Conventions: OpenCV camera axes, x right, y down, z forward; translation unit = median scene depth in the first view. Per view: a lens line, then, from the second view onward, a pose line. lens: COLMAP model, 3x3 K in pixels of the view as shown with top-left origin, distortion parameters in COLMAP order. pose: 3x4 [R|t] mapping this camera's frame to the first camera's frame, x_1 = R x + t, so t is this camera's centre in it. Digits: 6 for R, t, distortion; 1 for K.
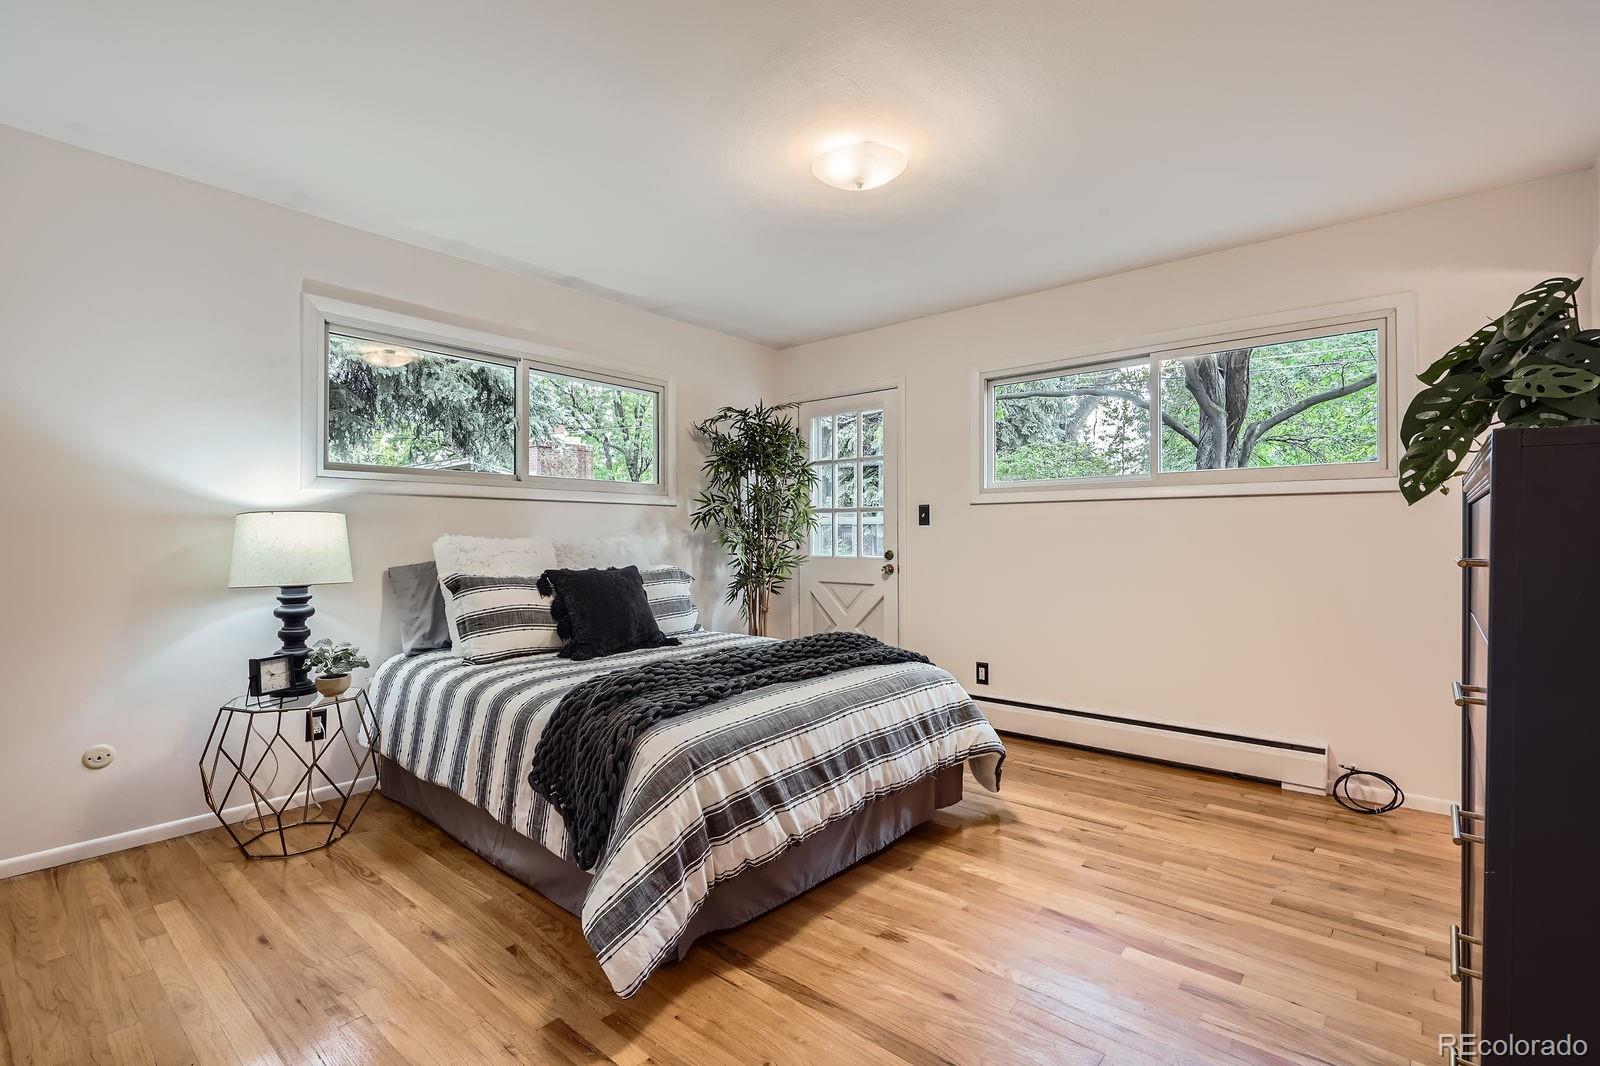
lens RADIAL K [[734.5, 0, 795.2], [0, 734.5, 537.4], [0, 0, 1]] dist [0.001470, -0.000017]
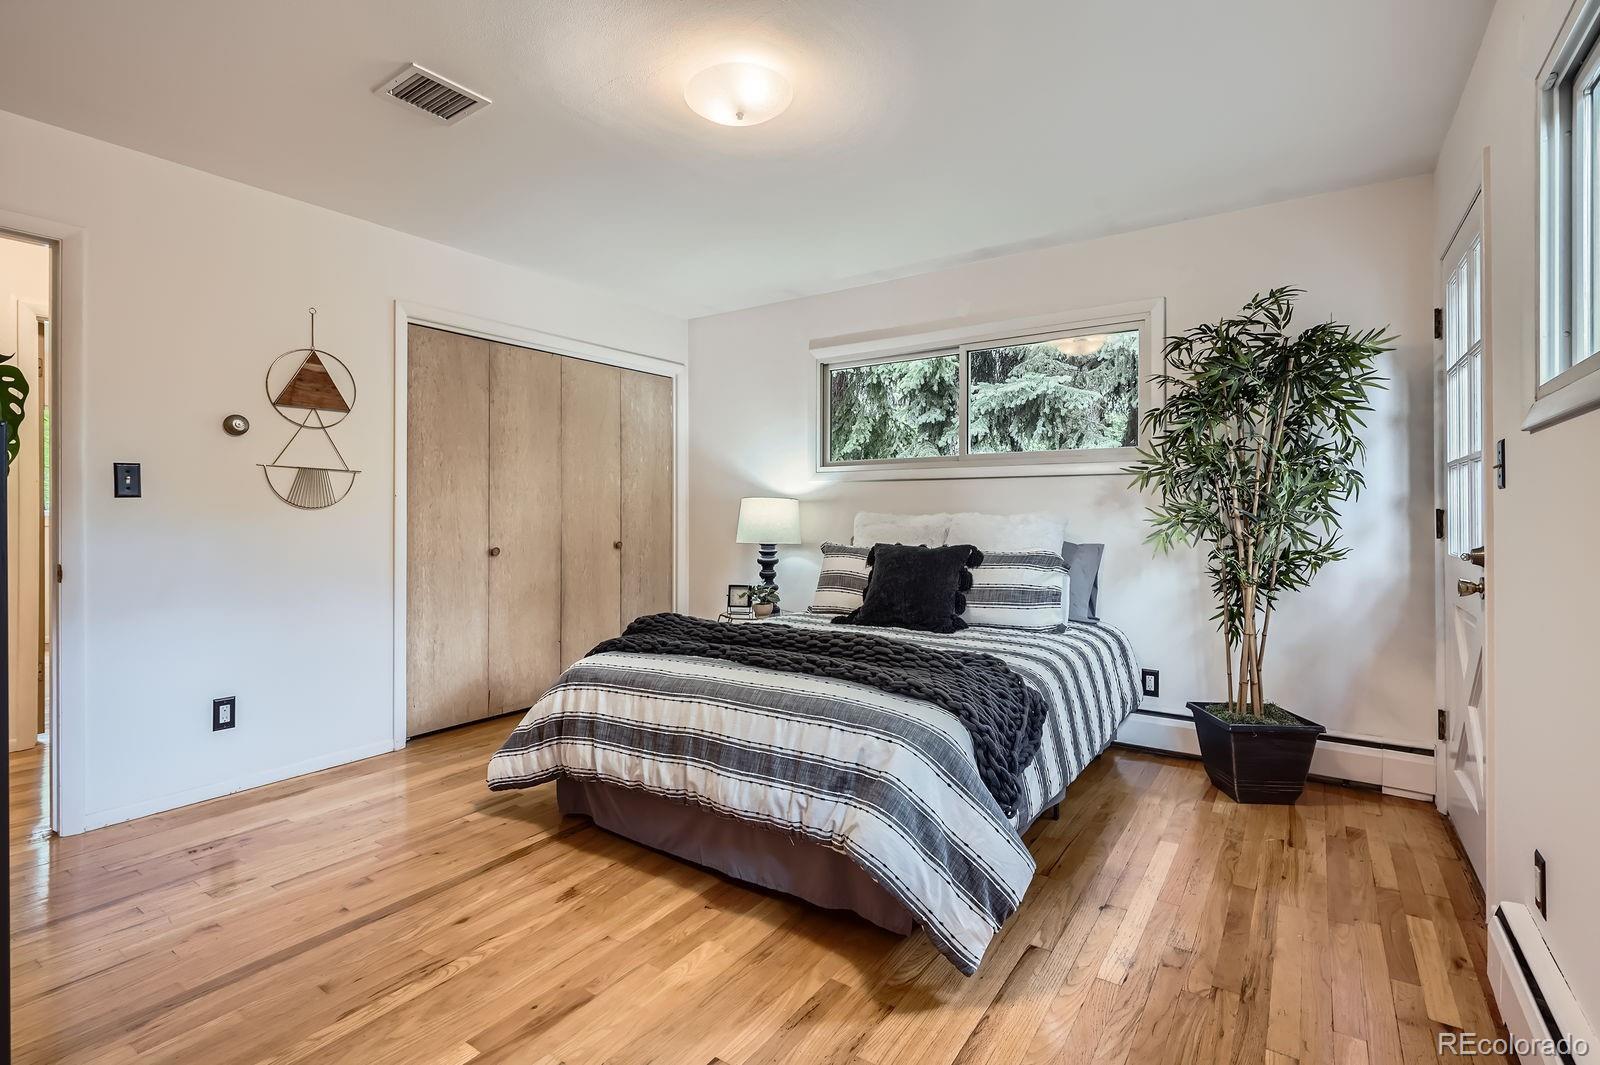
lens RADIAL K [[734.5, 0, 798.6], [0, 734.5, 515.7], [0, 0, 1]] dist [0.001470, -0.000017]
pose [[0.106228, 0.005877, -0.994324, 0.902205], [-0.001448, 0.999982, 0.005756, -0.004493], [0.994341, 0.000829, 0.106234, 0.907150]]
